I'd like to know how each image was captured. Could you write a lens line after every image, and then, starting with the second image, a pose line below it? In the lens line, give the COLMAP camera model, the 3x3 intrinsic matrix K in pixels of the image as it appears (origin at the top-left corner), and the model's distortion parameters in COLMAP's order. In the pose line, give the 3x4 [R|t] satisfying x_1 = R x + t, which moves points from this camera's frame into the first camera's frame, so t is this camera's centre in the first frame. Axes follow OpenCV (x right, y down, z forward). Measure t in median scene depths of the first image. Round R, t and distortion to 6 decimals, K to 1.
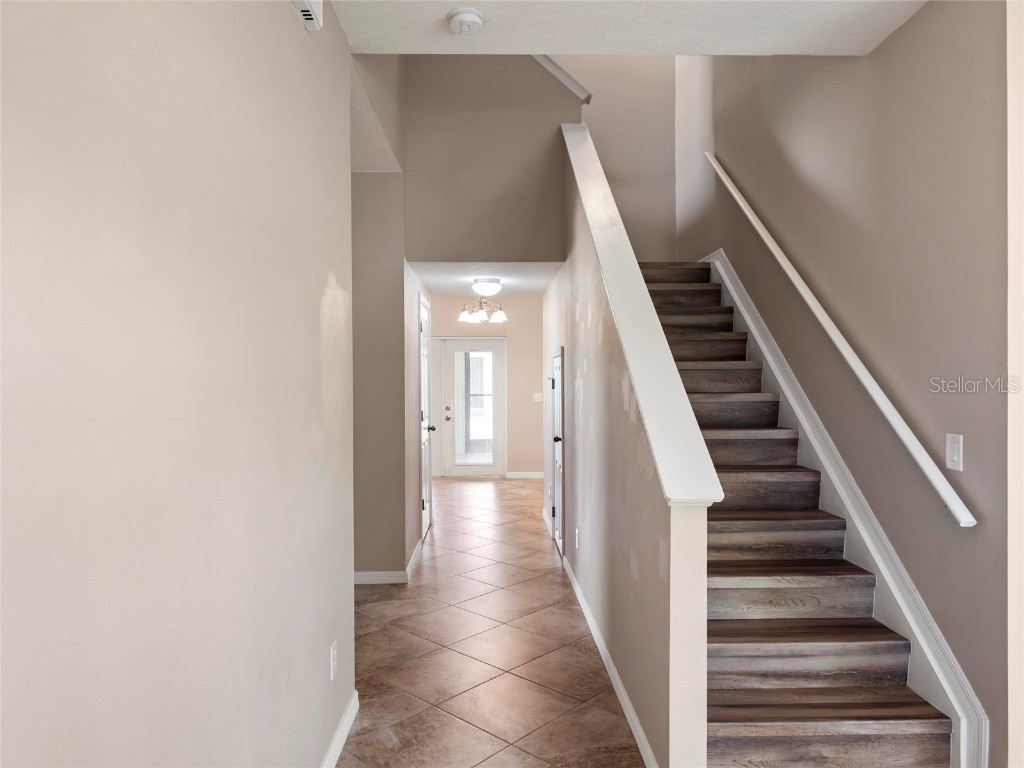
lens RADIAL K [[691.2, 0, 510.1], [0, 691.2, 365.3], [0, 0, 1]] dist [-0.004361, 0.002568]
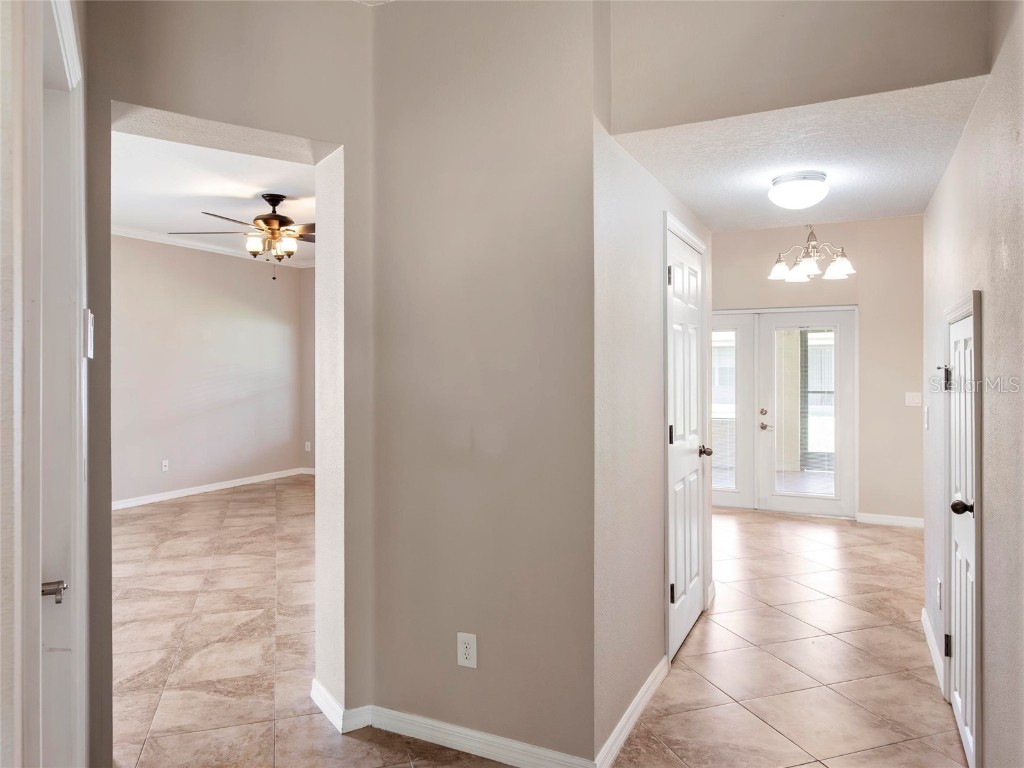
lens RADIAL K [[691.2, 0, 510.1], [0, 691.2, 365.3], [0, 0, 1]] dist [-0.004361, 0.002568]
pose [[0.882245, 0.002884, -0.470781, 0.014340], [0.002757, 0.999932, 0.011291, 0.008181], [0.470782, -0.011259, 0.882178, 0.320544]]
